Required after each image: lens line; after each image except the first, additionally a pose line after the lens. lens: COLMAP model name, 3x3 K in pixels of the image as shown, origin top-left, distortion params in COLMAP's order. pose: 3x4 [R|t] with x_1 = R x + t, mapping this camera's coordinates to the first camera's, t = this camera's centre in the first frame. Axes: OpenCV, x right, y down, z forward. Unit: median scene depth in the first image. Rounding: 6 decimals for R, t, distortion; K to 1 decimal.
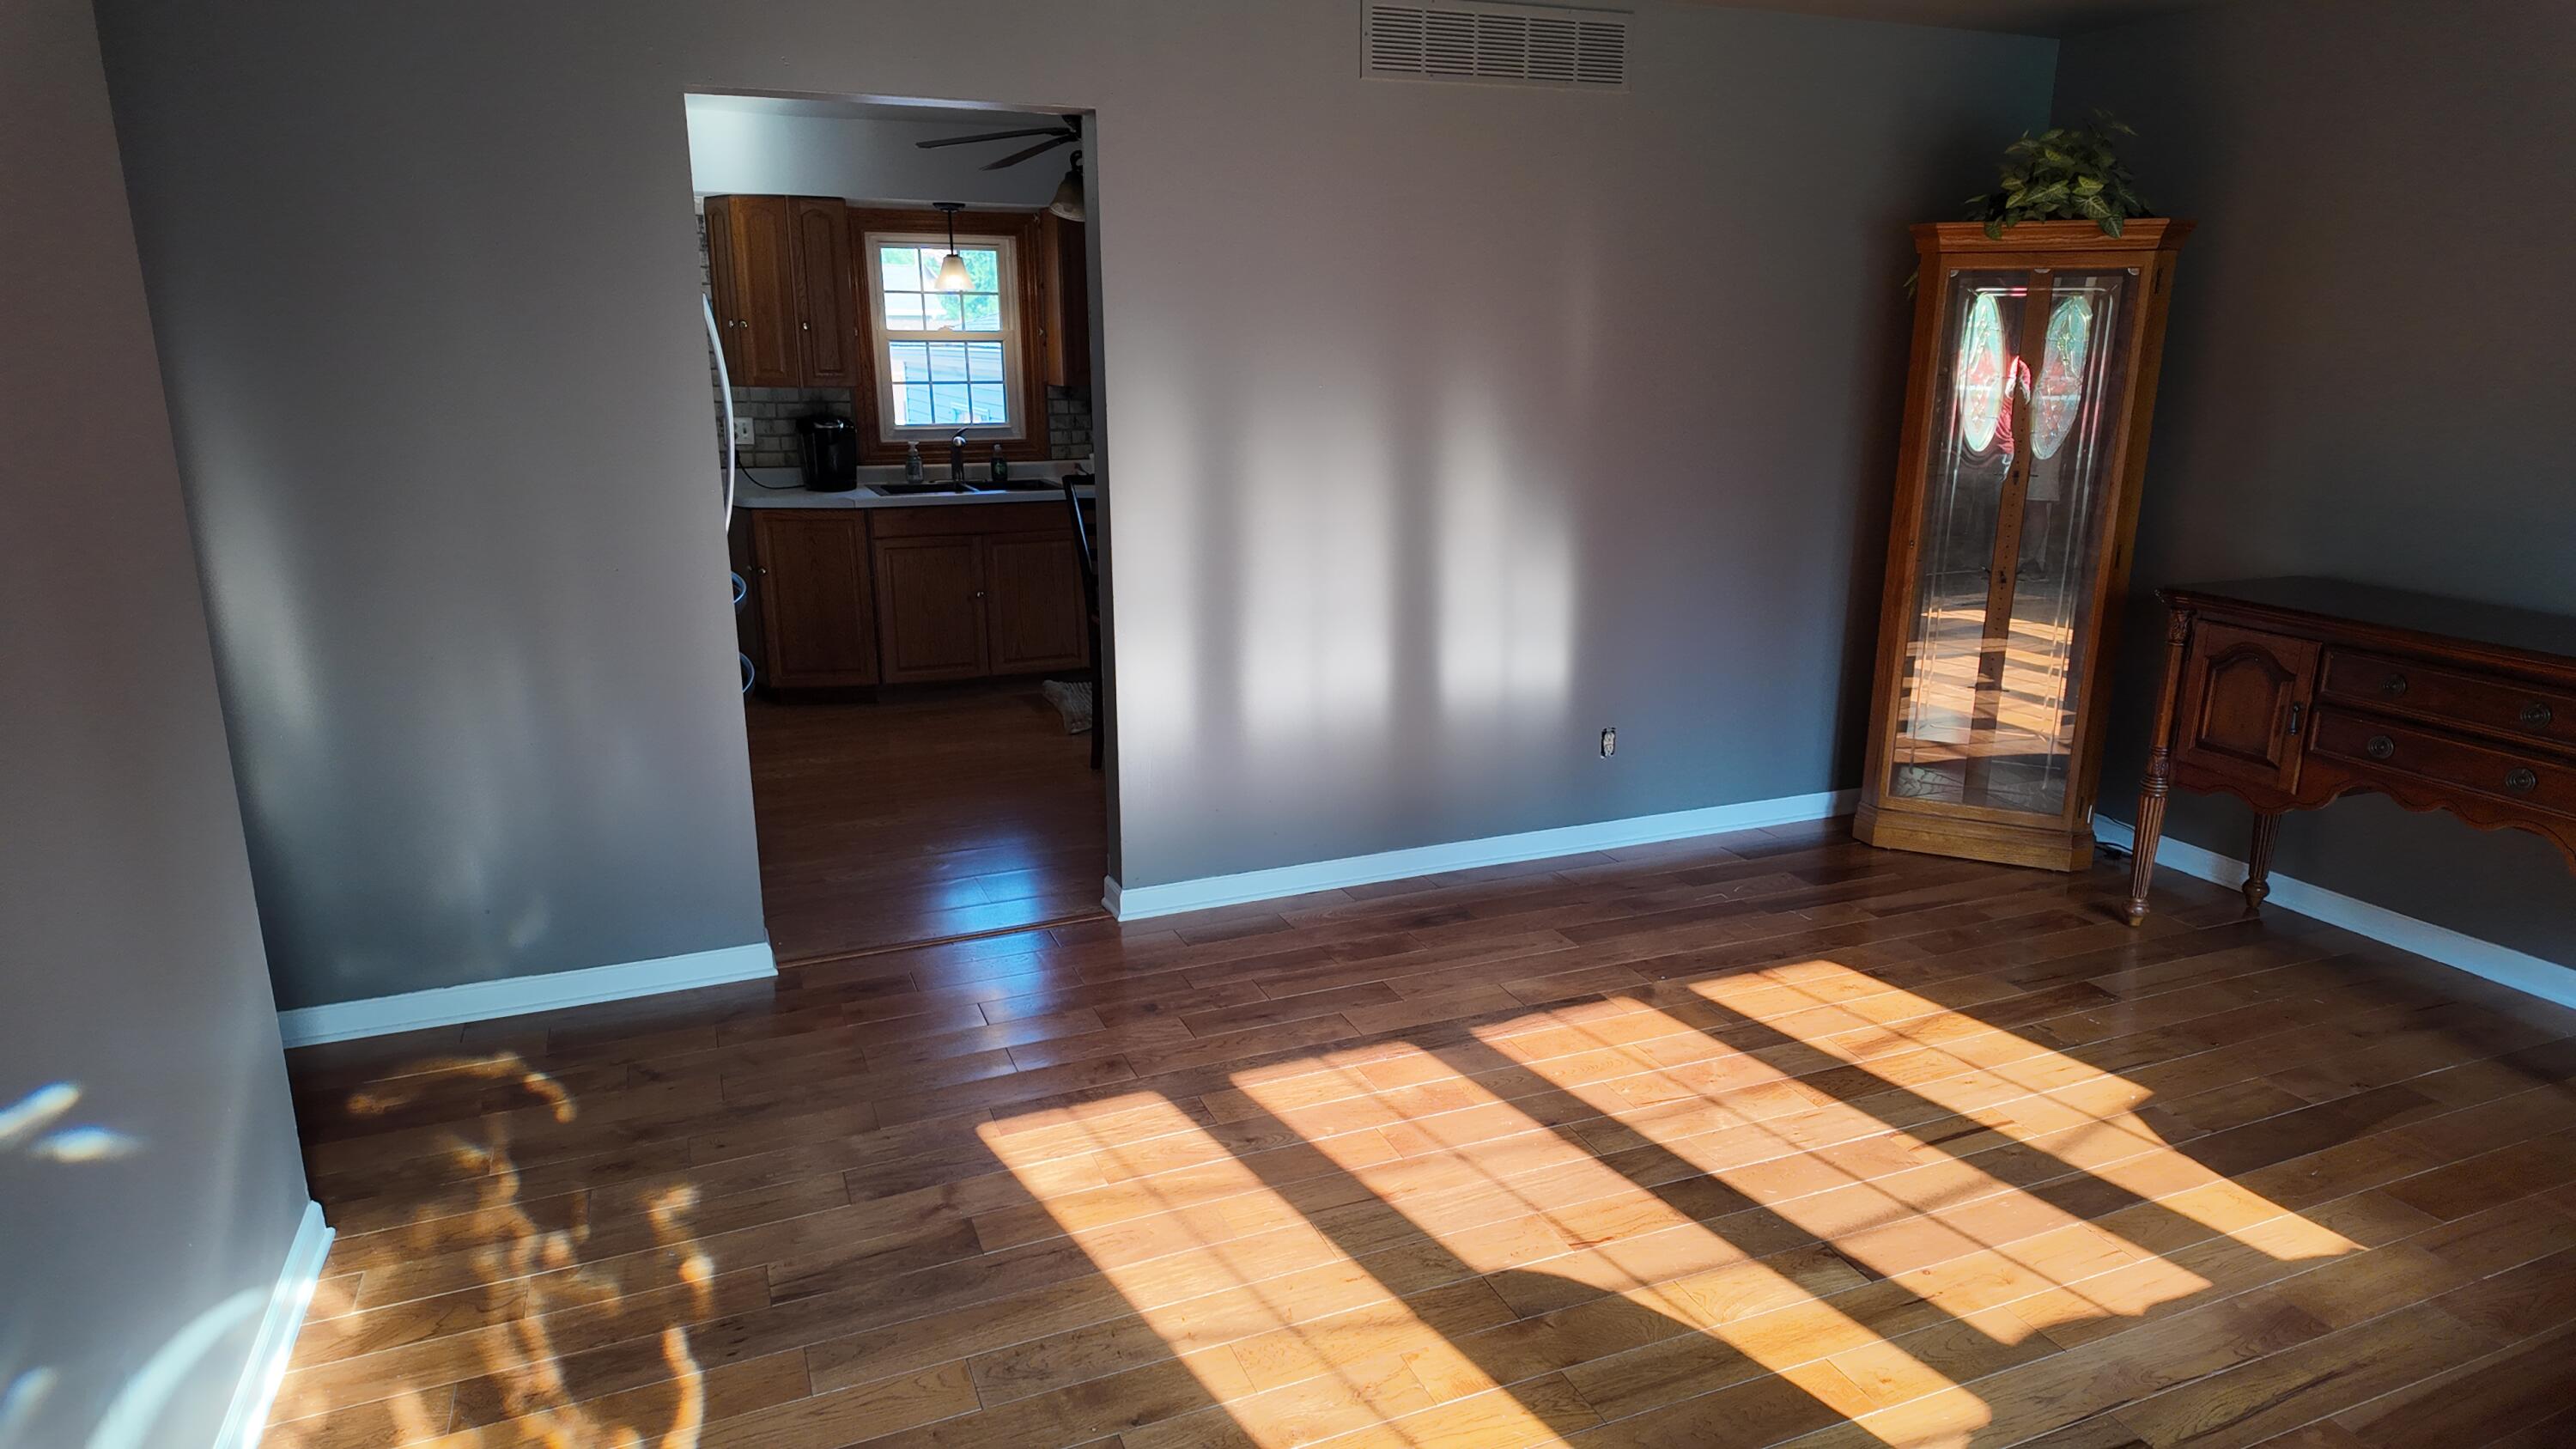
lens RADIAL K [[1487.6, 0, 1272.0], [0, 1487.6, 751.4], [0, 0, 1]] dist [0.075584, -0.107826]
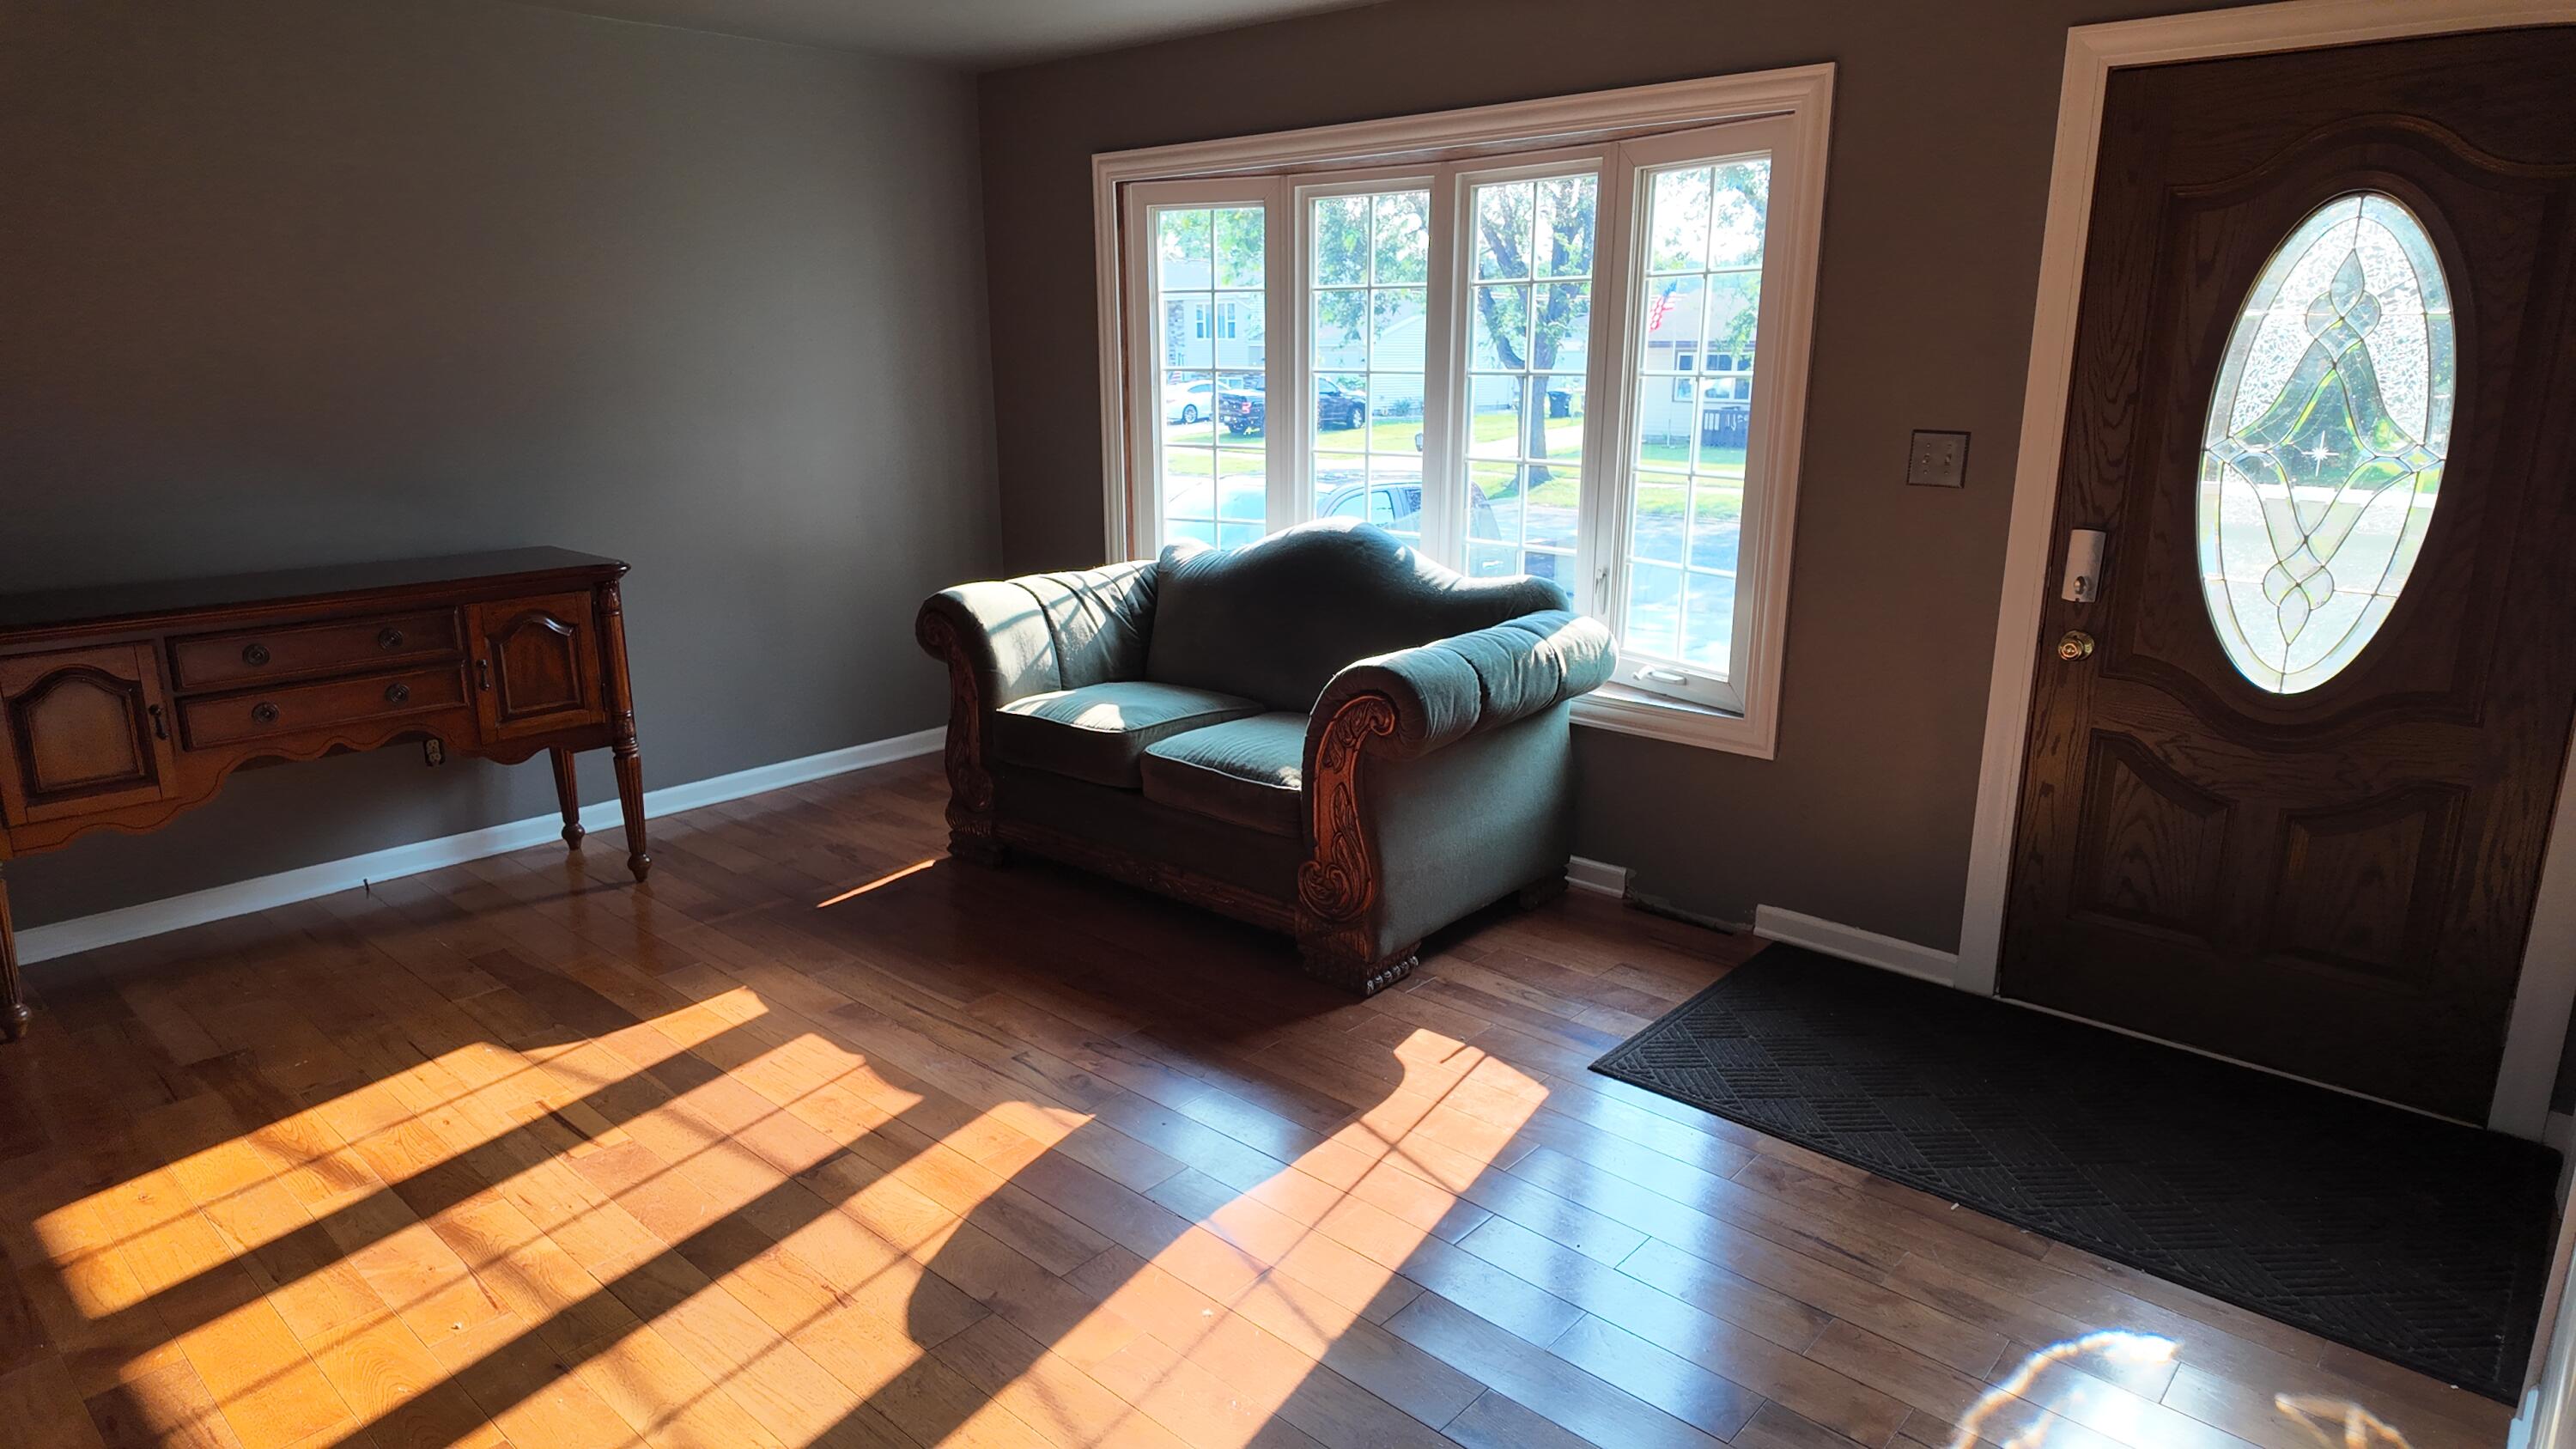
lens RADIAL K [[1513.0, 0, 1288.1], [0, 1513.0, 714.8], [0, 0, 1]] dist [0.083474, -0.072327]
pose [[-0.433979, -0.214740, 0.874956, -0.549556], [0.246352, 0.905879, 0.344520, -0.211599], [-0.866587, 0.365062, -0.340231, 0.800217]]
